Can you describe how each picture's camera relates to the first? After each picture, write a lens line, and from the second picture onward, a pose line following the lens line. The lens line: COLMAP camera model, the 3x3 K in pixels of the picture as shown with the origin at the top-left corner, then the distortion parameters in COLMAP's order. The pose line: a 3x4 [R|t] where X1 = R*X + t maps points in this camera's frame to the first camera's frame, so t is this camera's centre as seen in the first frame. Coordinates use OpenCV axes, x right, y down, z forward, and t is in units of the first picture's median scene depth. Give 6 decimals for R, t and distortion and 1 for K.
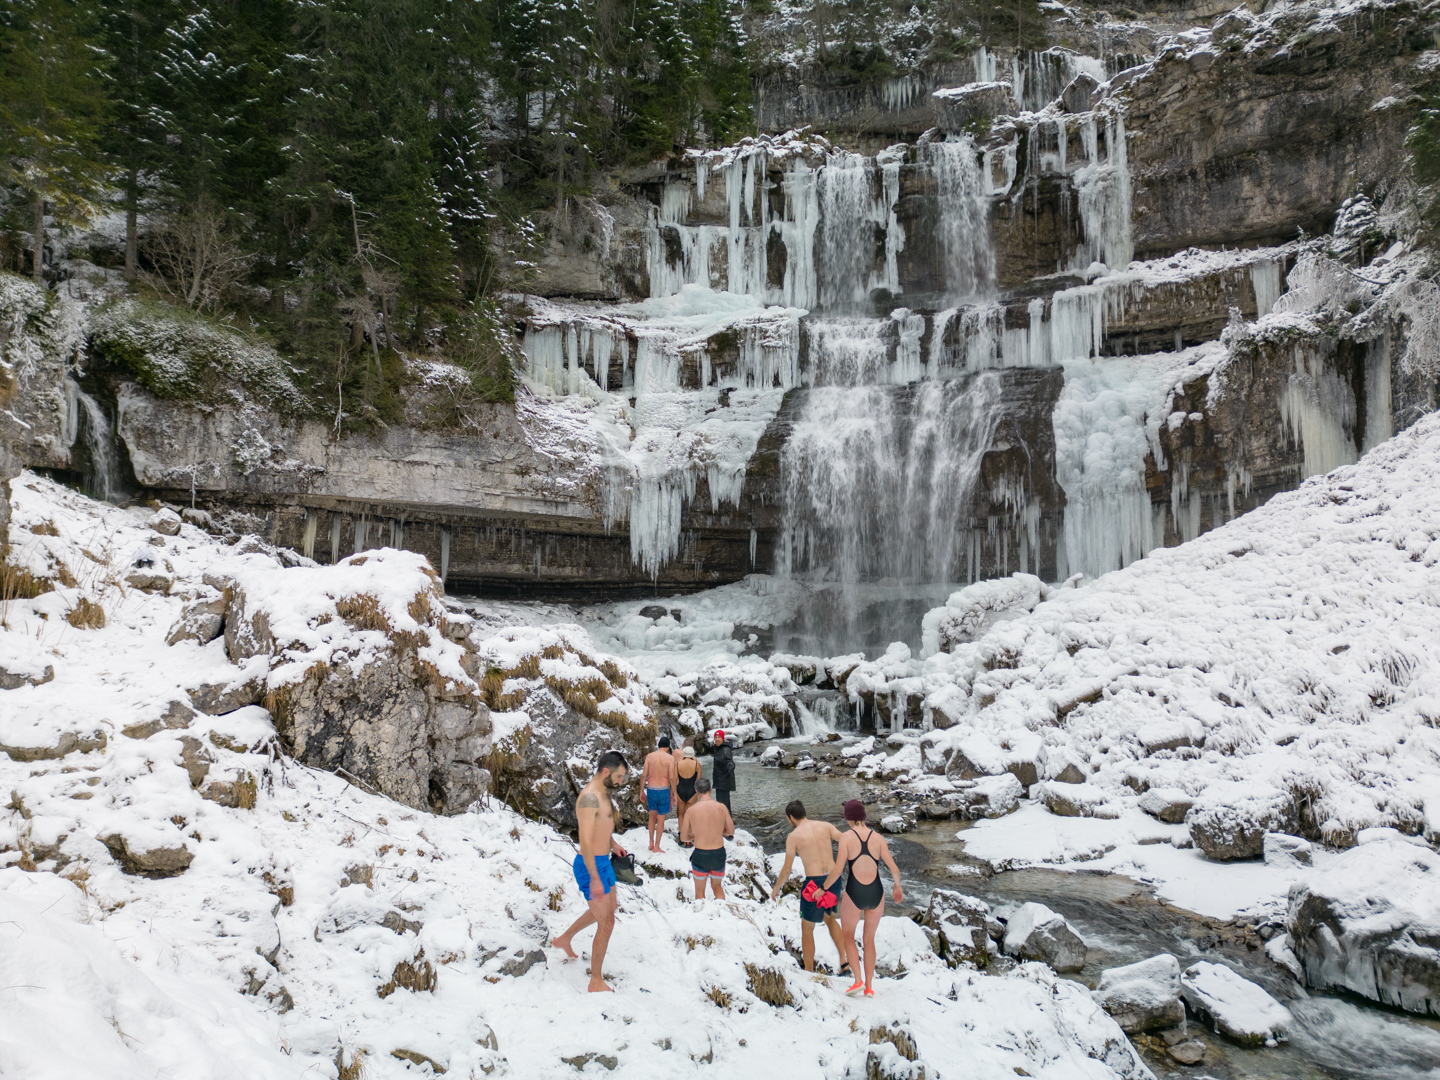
lens RADIAL K [[1027.2, 0, 717.8], [0, 1027.2, 543.7], [0, 0, 1]] dist [0.042634, -0.020420]
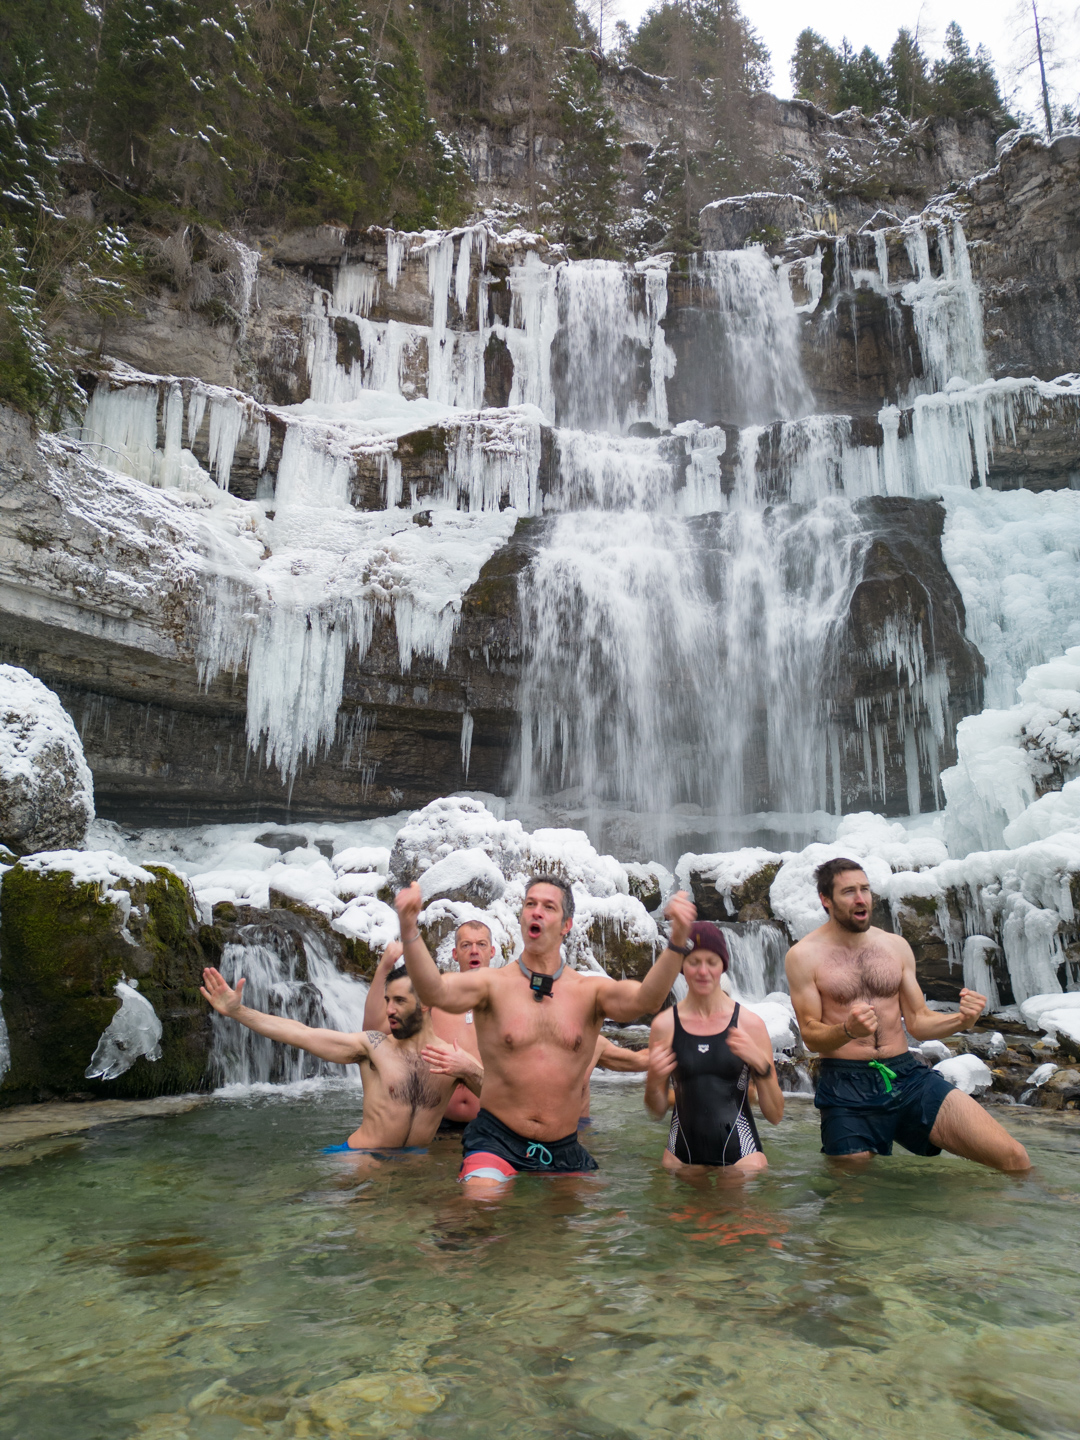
lens RADIAL K [[1027.2, 0, 543.0], [0, 1027.2, 706.3], [0, 0, 1]] dist [0.042634, -0.020420]
pose [[0.985485, 0.048971, 0.162548, -0.017728], [-0.015551, 0.979506, -0.200815, 0.095480], [-0.169051, 0.195372, 0.966049, 0.409041]]
